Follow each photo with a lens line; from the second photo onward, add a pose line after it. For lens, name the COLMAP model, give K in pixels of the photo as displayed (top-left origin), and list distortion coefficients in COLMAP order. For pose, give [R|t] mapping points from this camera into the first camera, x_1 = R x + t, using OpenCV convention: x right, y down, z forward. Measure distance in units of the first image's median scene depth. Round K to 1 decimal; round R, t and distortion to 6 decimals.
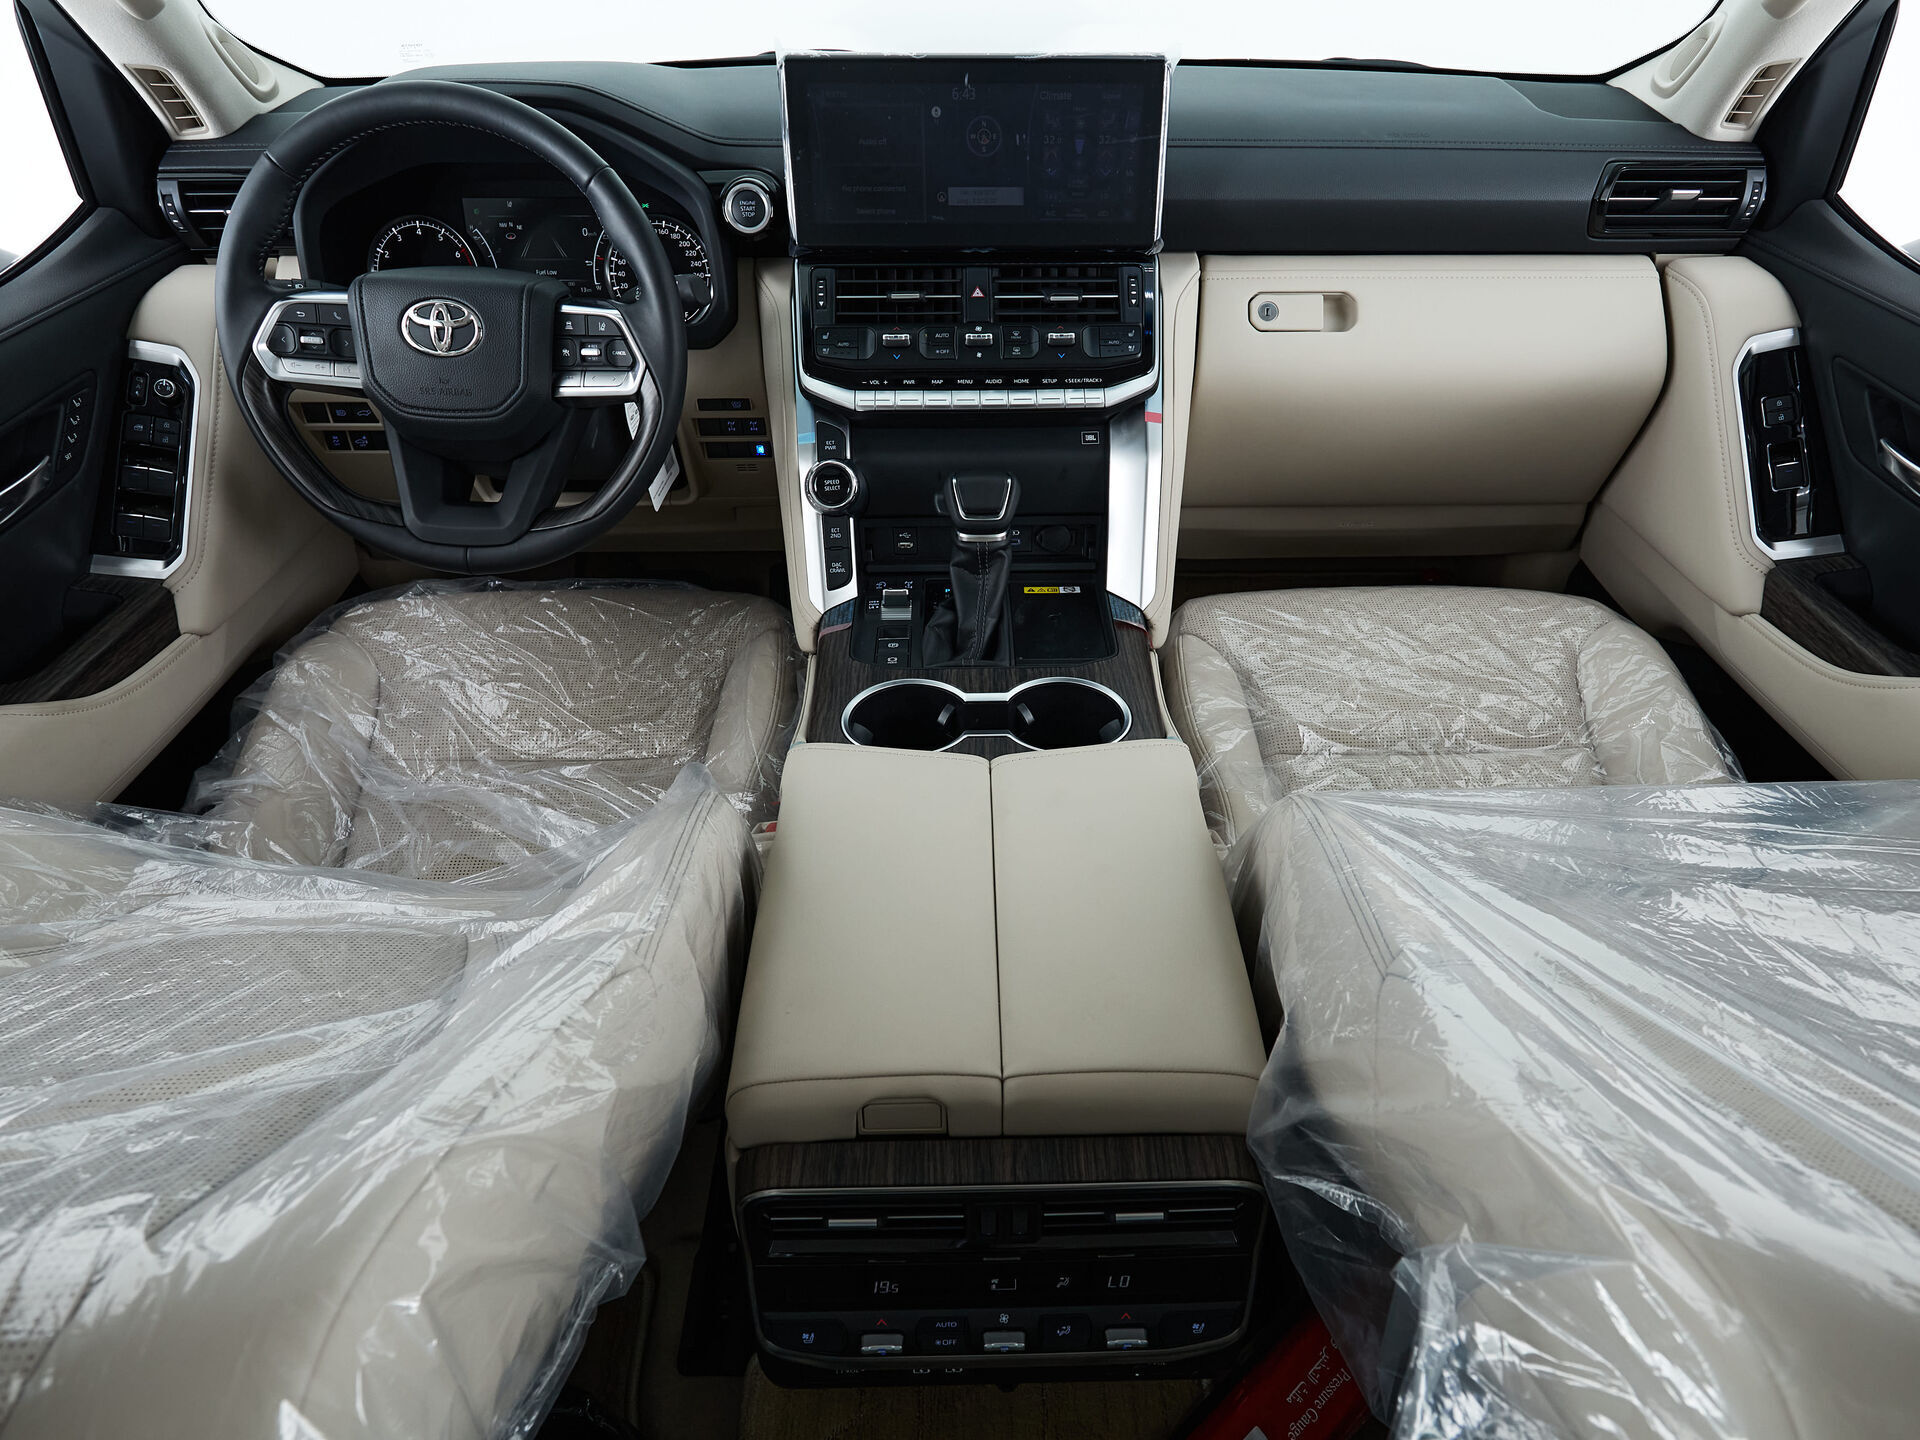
lens RADIAL K [[1180.3, 0, 992.7], [0, 1180.3, 807.2], [0, 0, 1]] dist [0.000354, -0.003978]
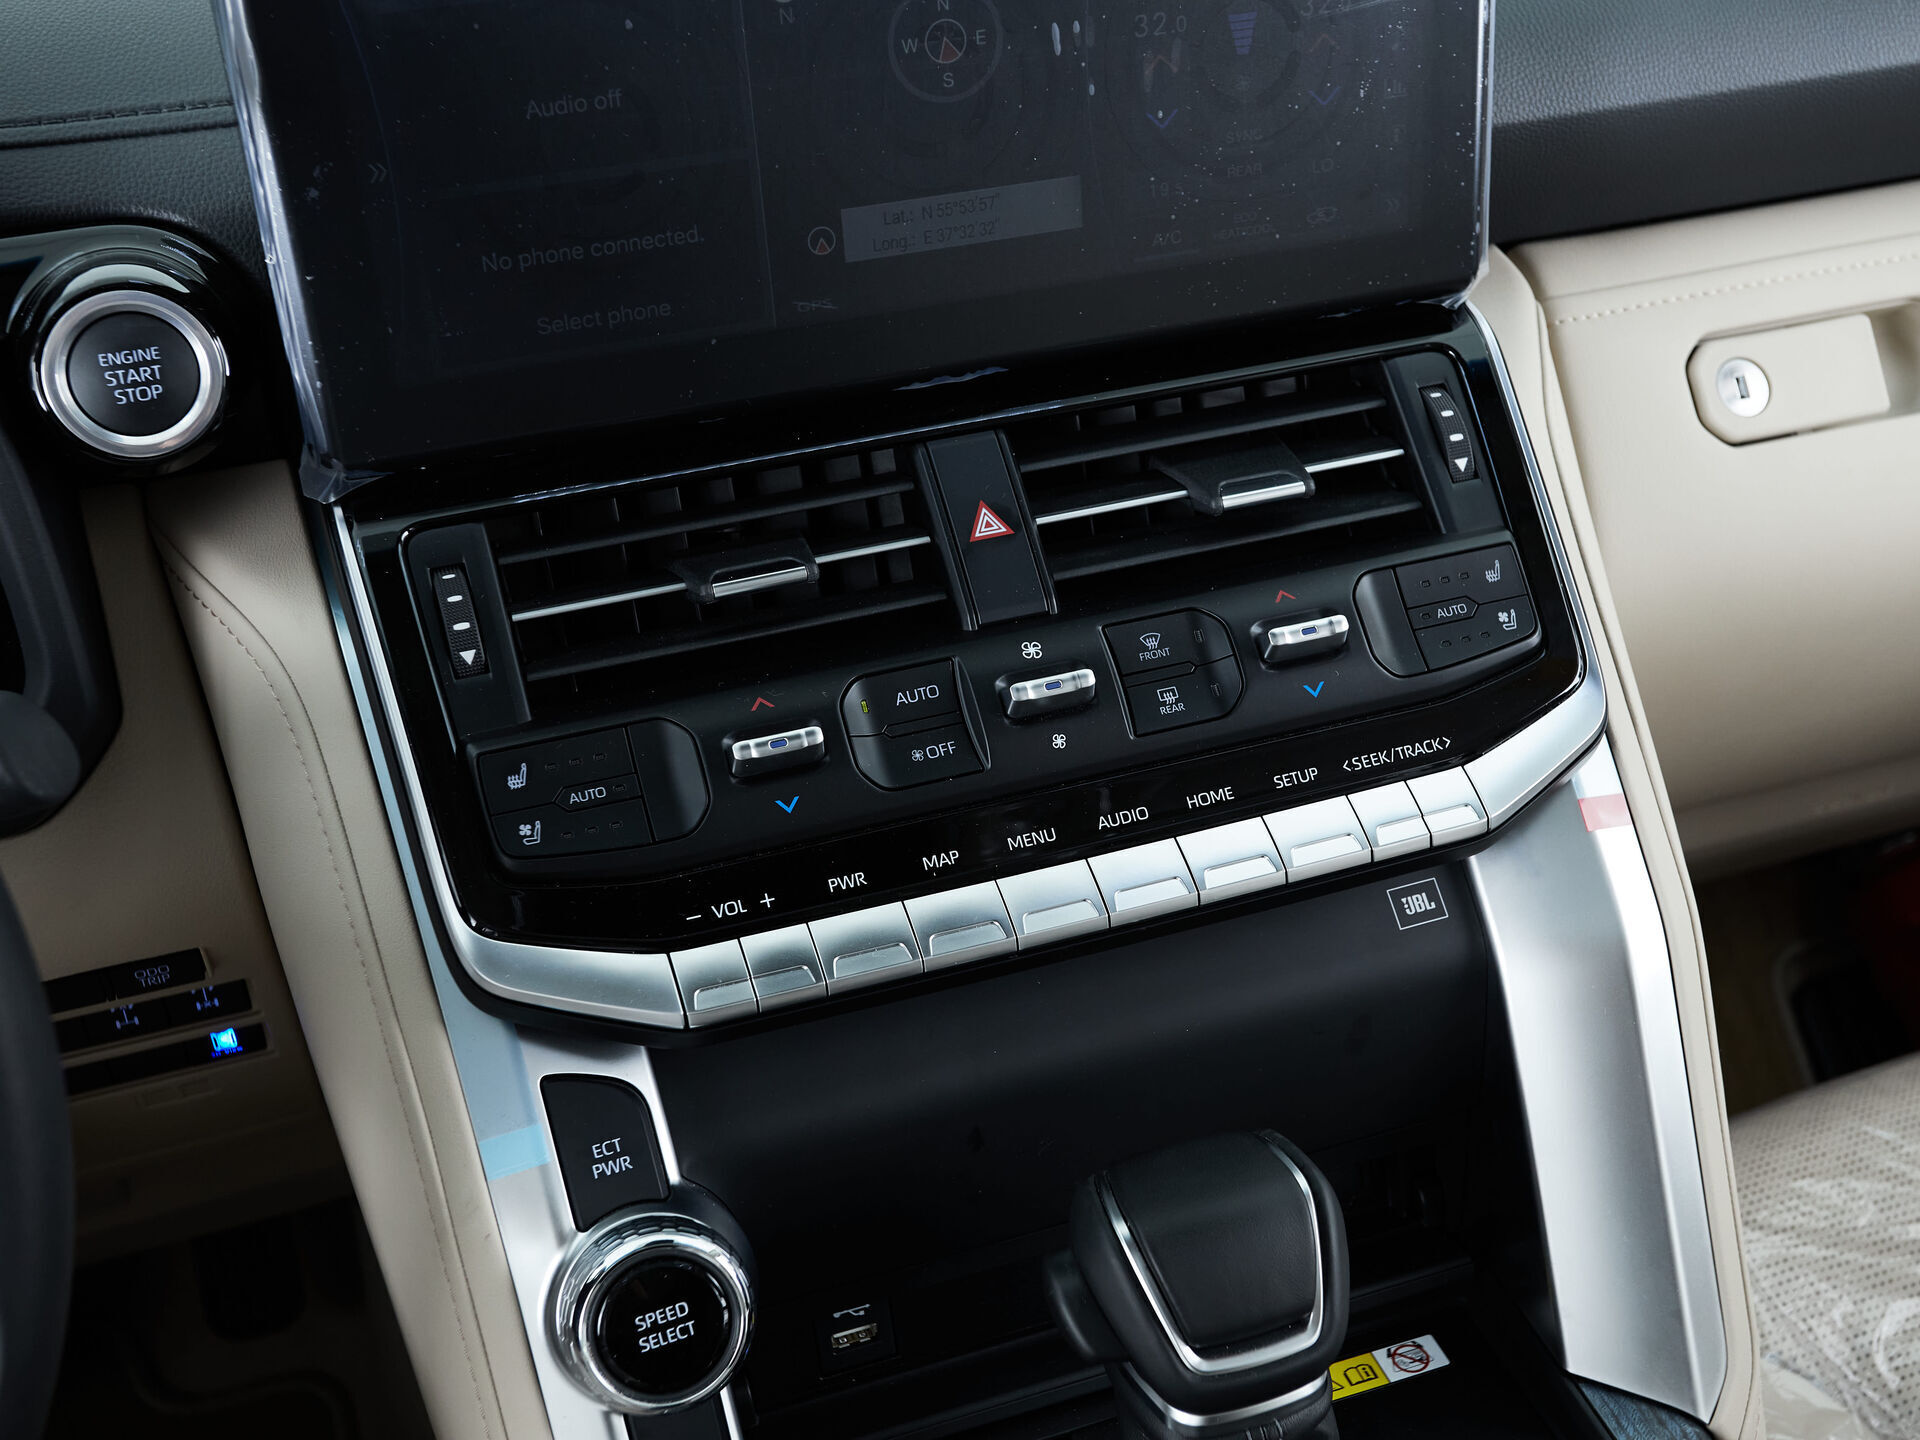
lens RADIAL K [[2335.9, 0, 1016.2], [0, 2335.9, 713.2], [0, 0, 1]] dist [0.031451, 0.065683]
pose [[0.949630, -0.189290, 0.249742, -0.162801], [0.215415, 0.973113, -0.081538, -0.339593], [-0.227593, 0.131229, 0.964873, 0.434413]]
